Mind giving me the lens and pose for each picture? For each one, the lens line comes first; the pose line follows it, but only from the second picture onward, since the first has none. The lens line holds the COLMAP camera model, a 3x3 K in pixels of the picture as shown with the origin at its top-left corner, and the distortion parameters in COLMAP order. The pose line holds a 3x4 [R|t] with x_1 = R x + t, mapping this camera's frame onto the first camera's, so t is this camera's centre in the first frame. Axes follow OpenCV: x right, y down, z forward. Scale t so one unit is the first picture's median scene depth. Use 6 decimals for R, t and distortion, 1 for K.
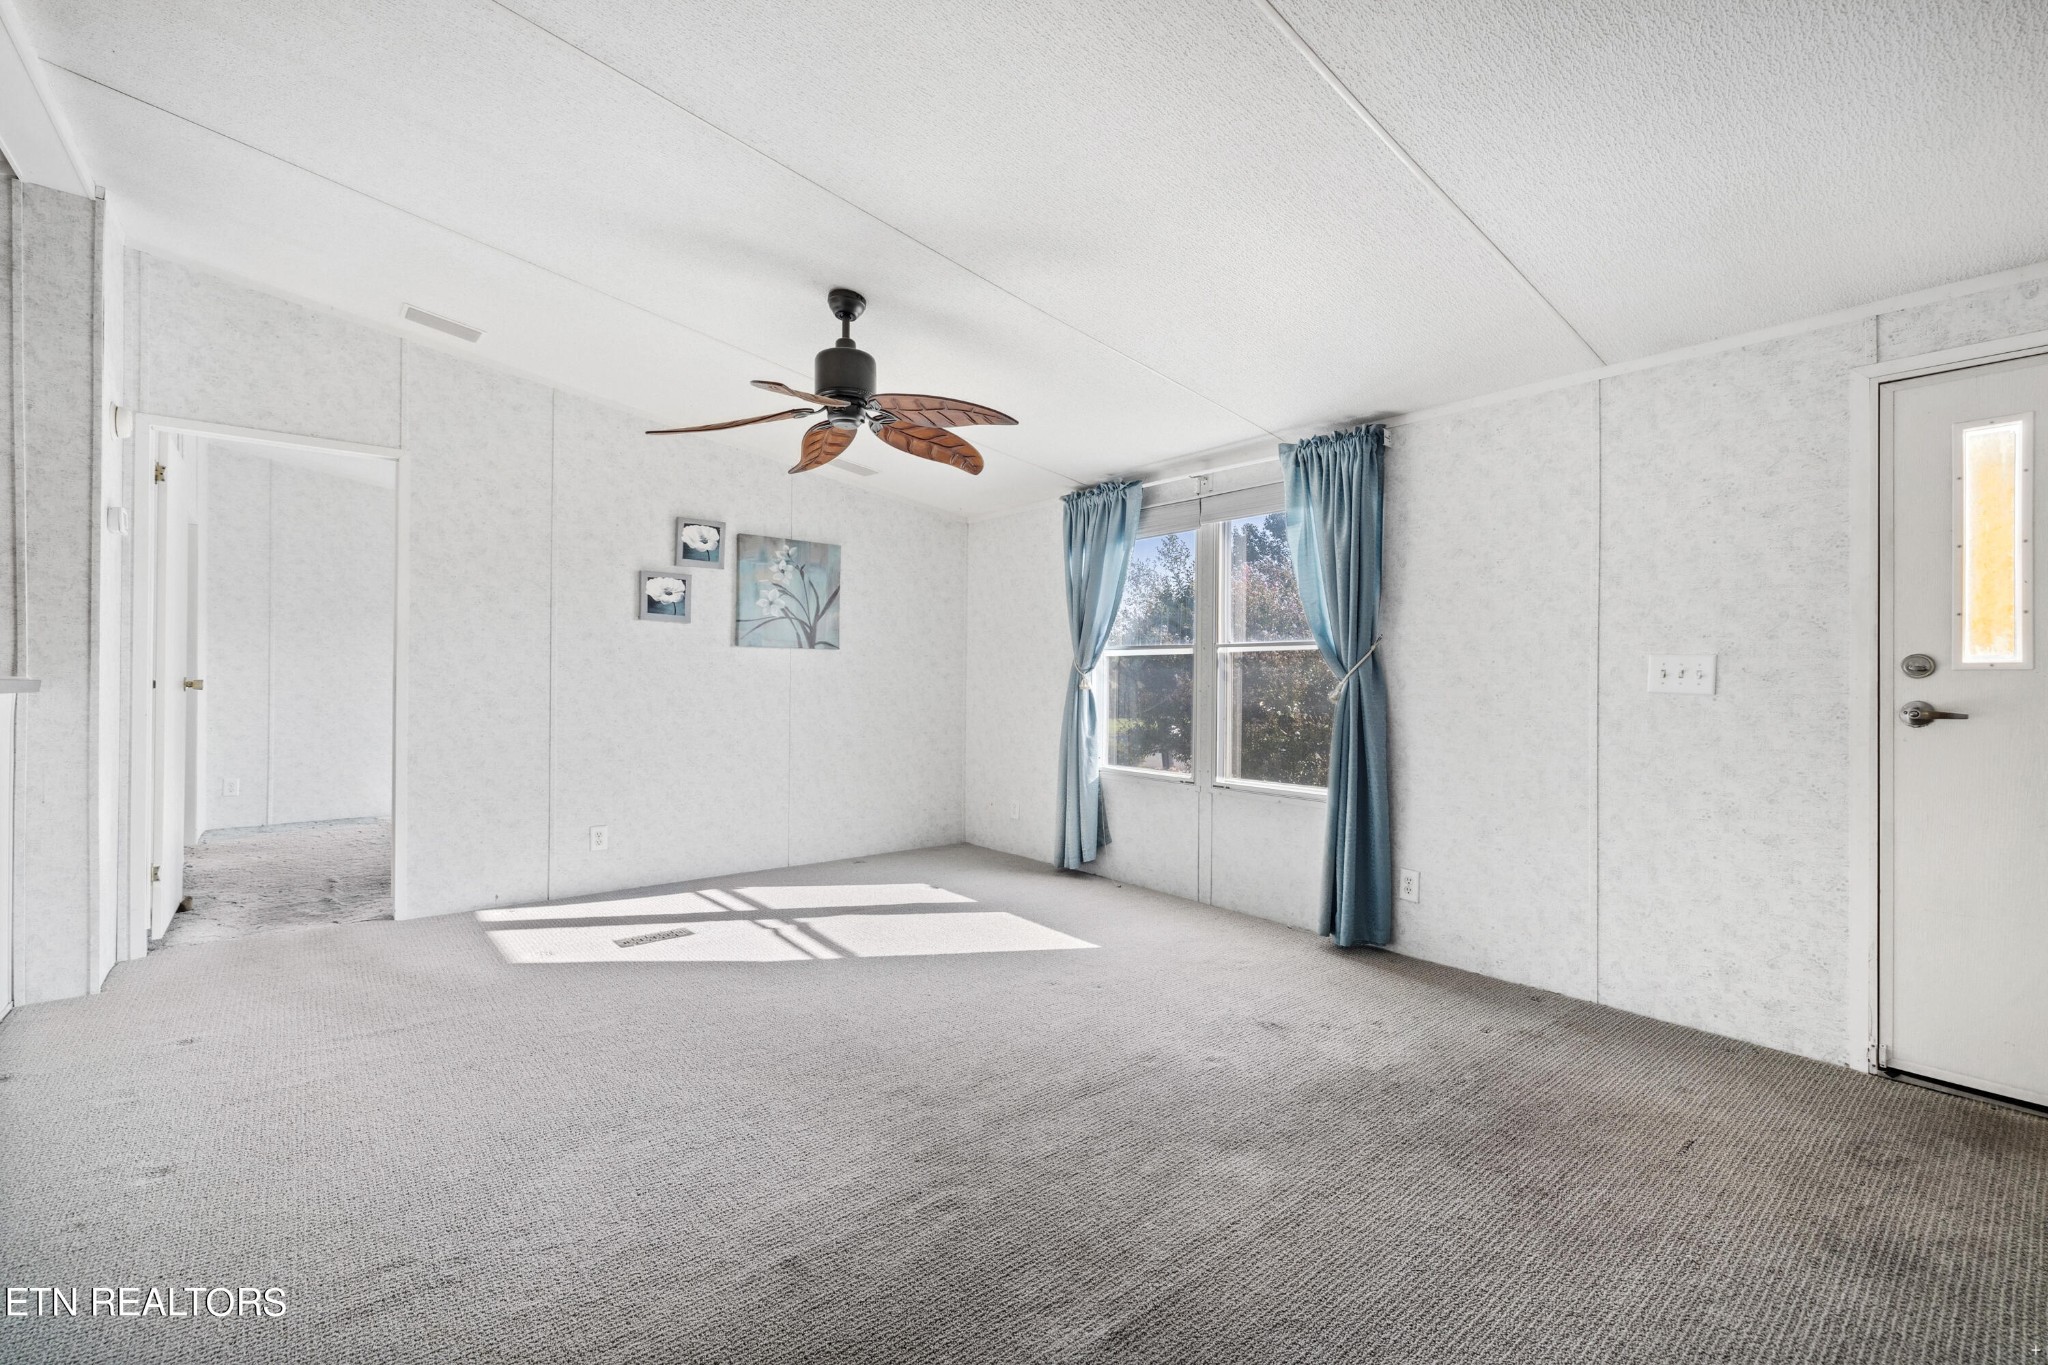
lens RADIAL K [[864.8, 0, 1008.9], [0, 864.8, 679.5], [0, 0, 1]] dist [-0.003363, -0.001303]
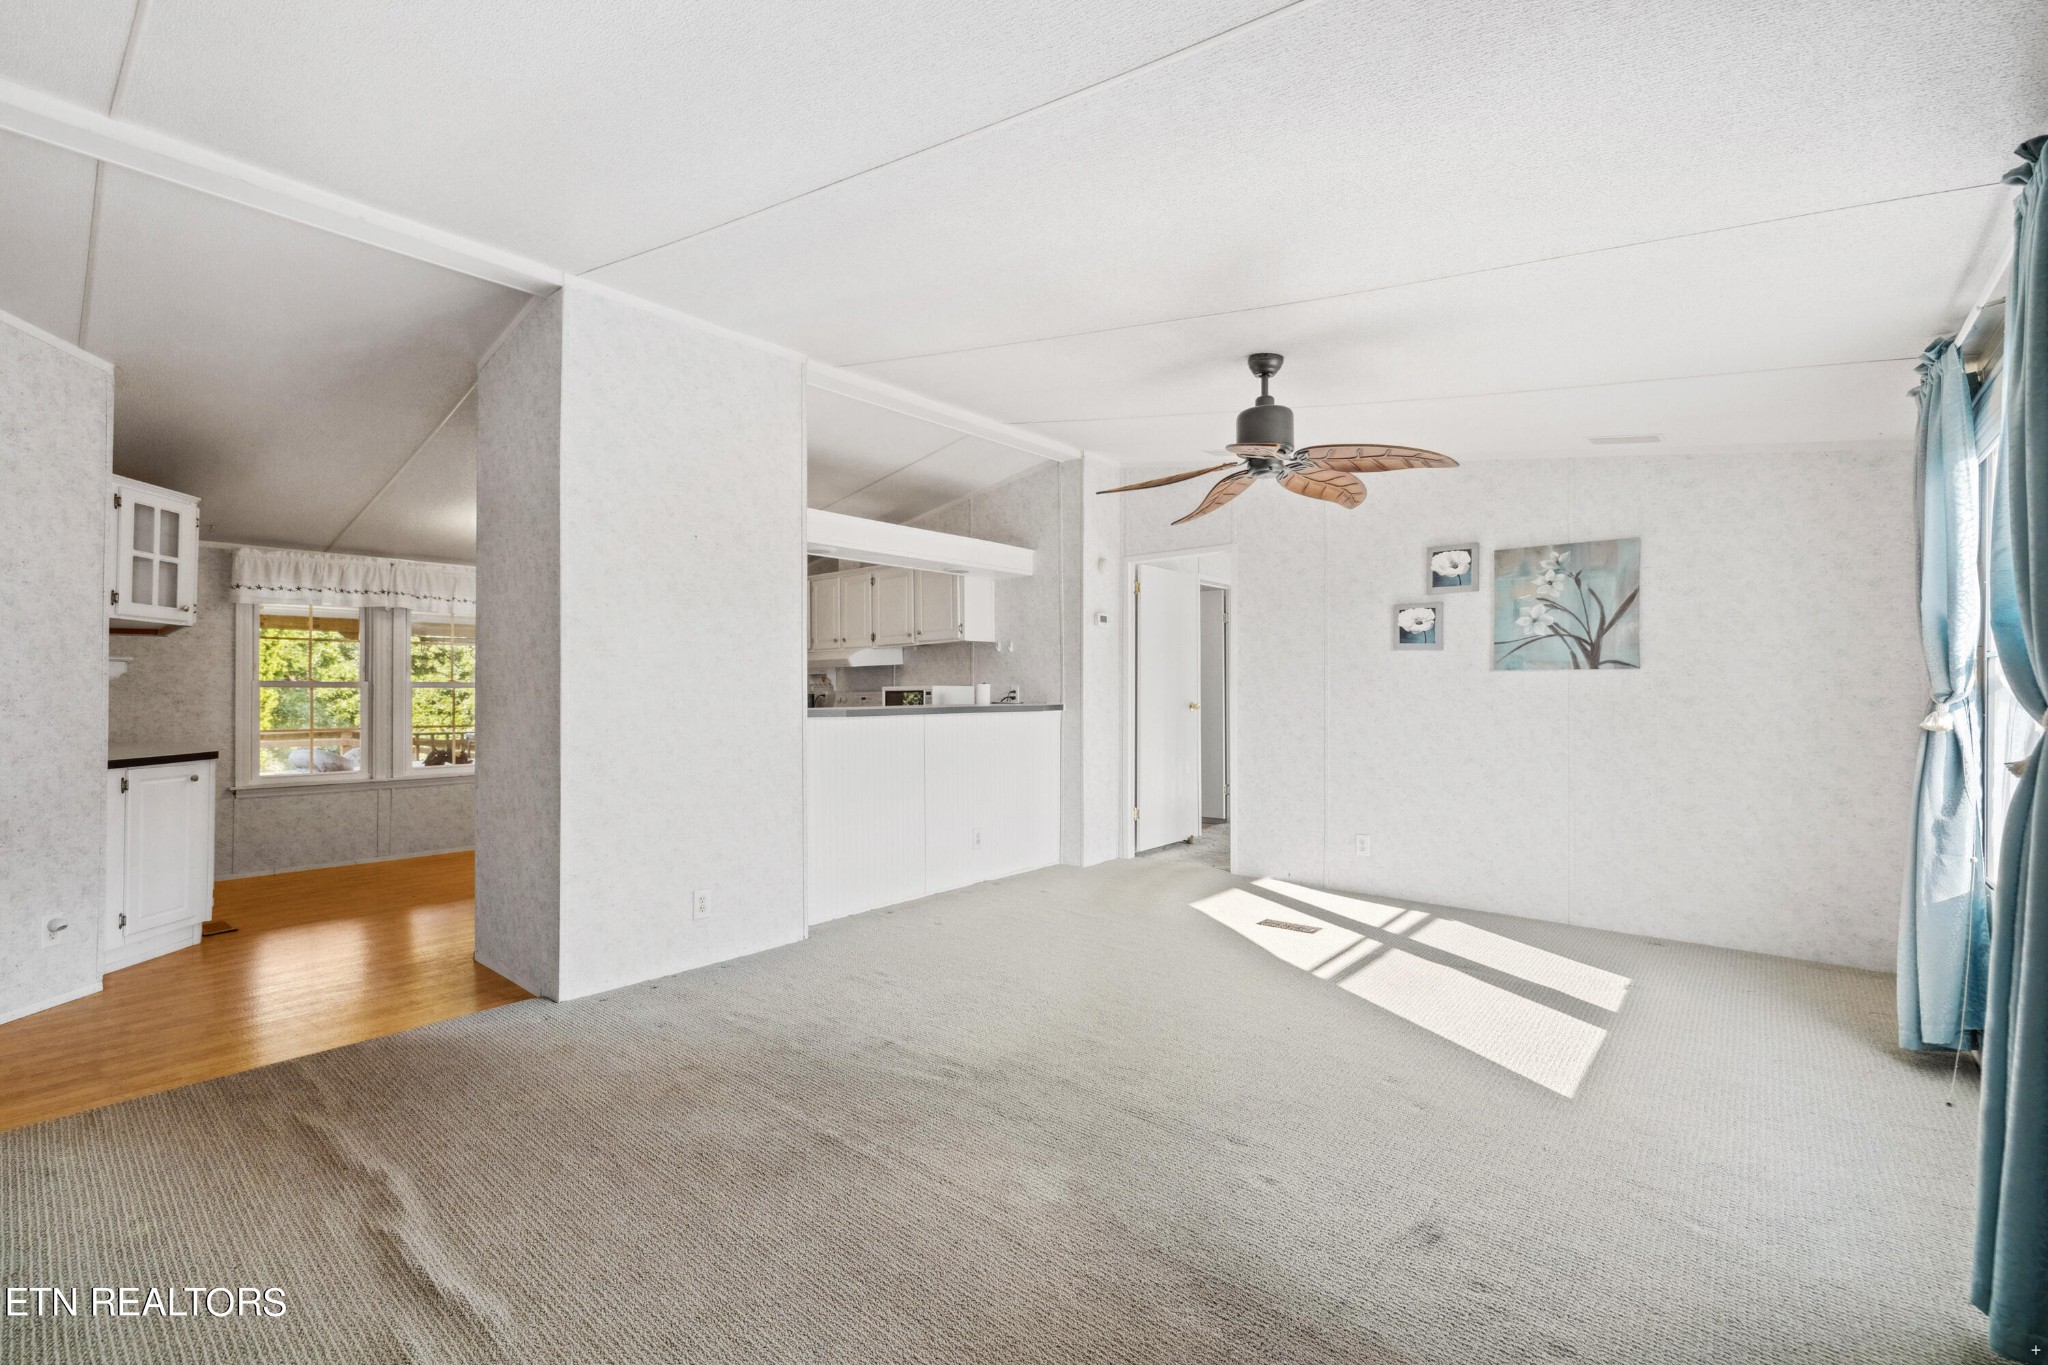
lens RADIAL K [[864.8, 0, 1006.2], [0, 864.8, 695.2], [0, 0, 1]] dist [-0.003363, -0.001303]
pose [[0.165505, -0.001135, -0.986208, 0.544712], [0.003844, 0.999992, -0.000506, -0.013822], [0.986201, -0.003708, 0.165508, 0.334071]]
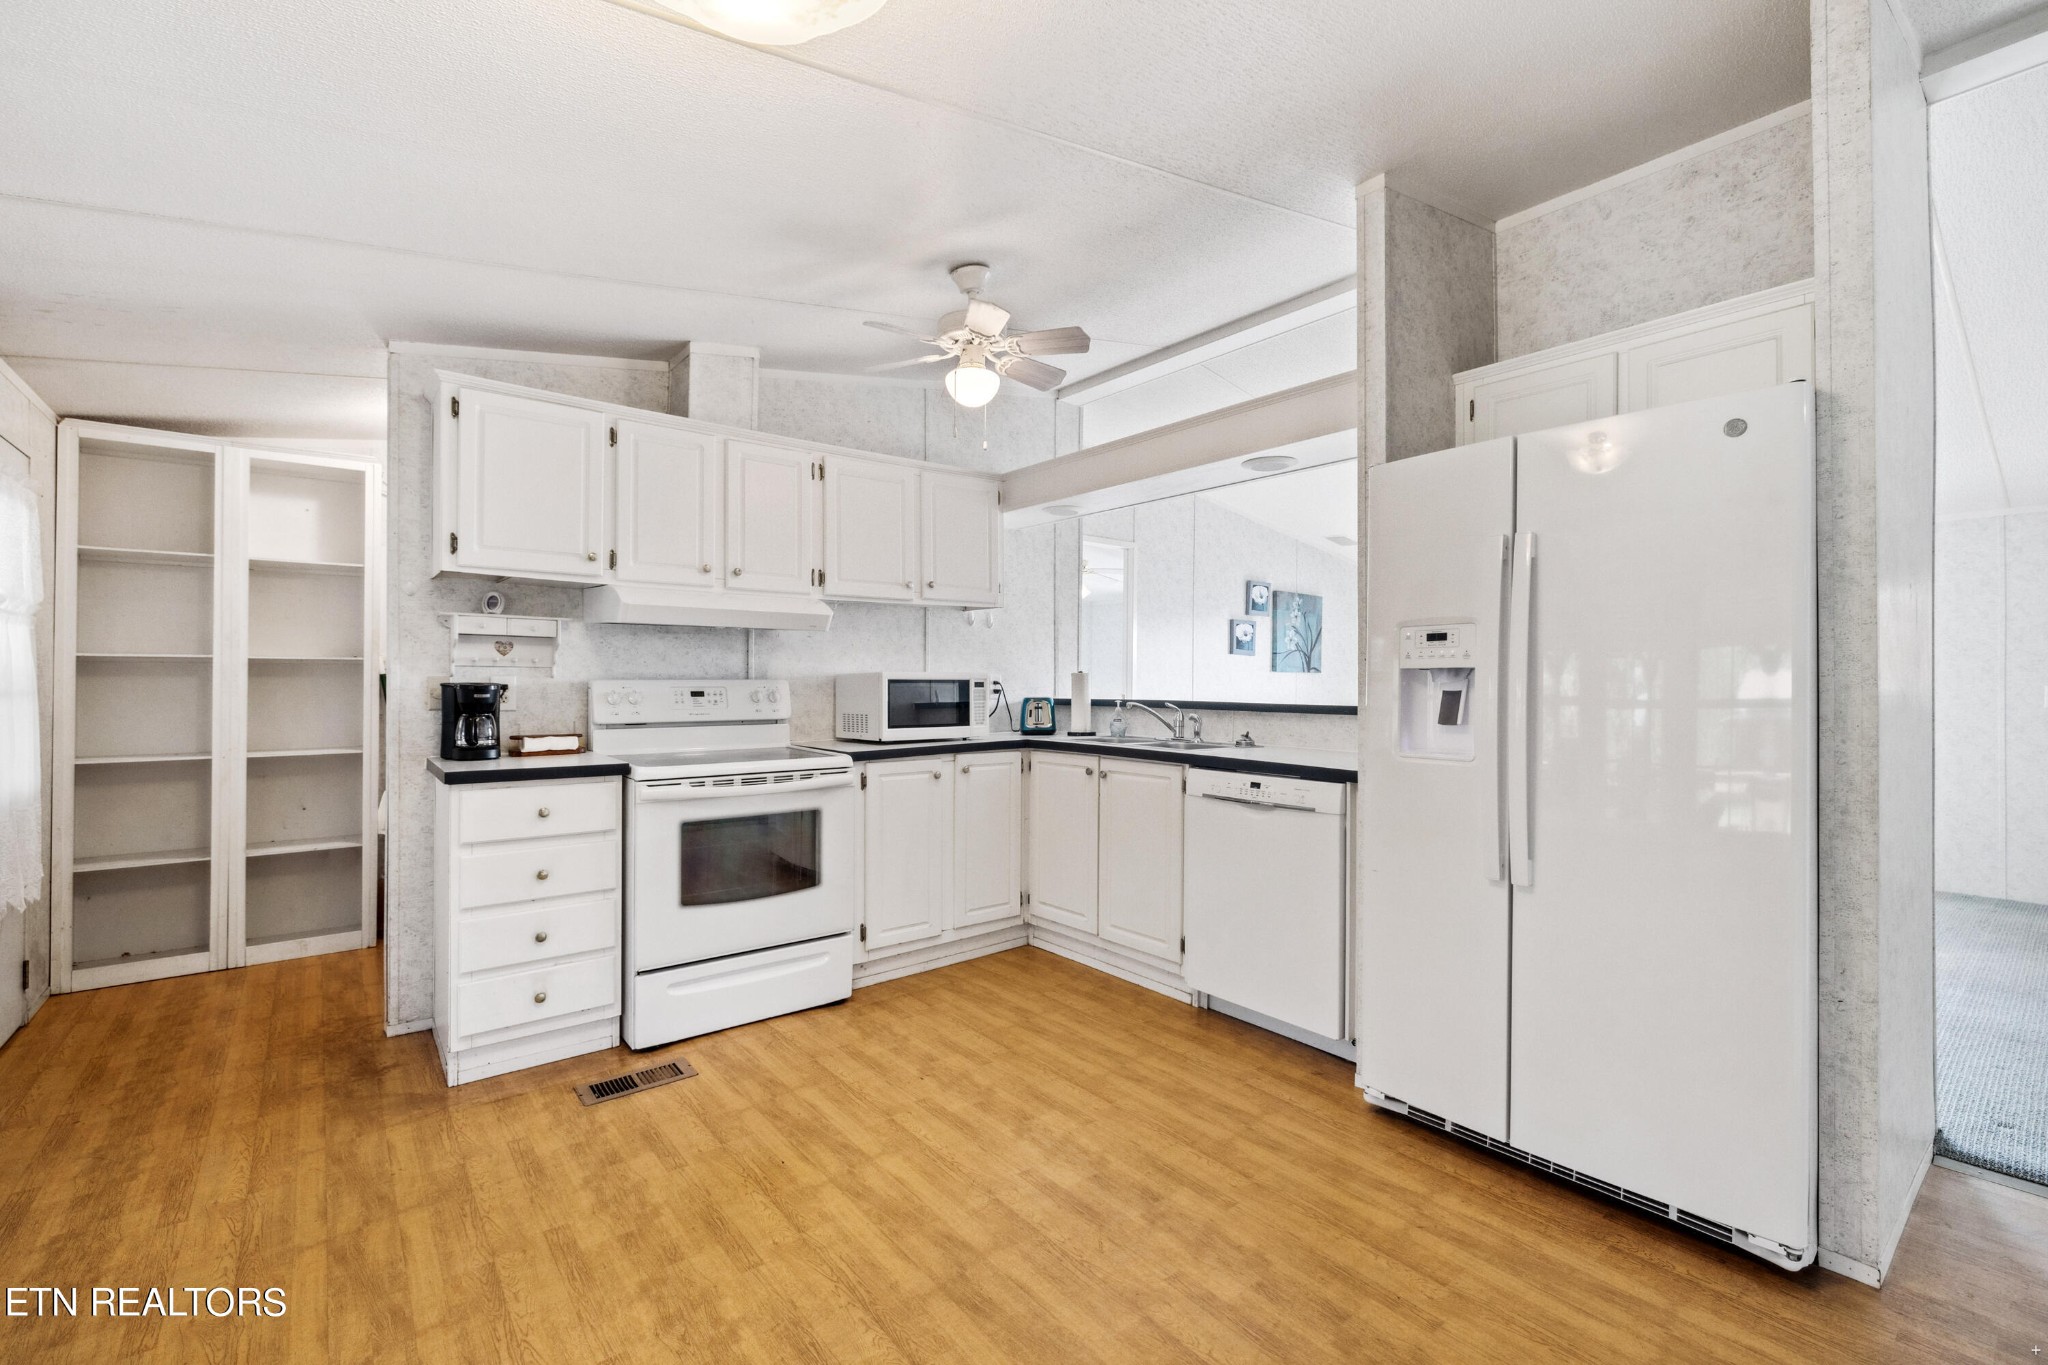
lens RADIAL K [[864.8, 0, 992.2], [0, 864.8, 674.8], [0, 0, 1]] dist [-0.003363, -0.001303]
pose [[0.999920, -0.000151, -0.012617, -0.782595], [0.000013, 0.999941, -0.010907, -0.018814], [0.012618, 0.010906, 0.999861, -0.416183]]
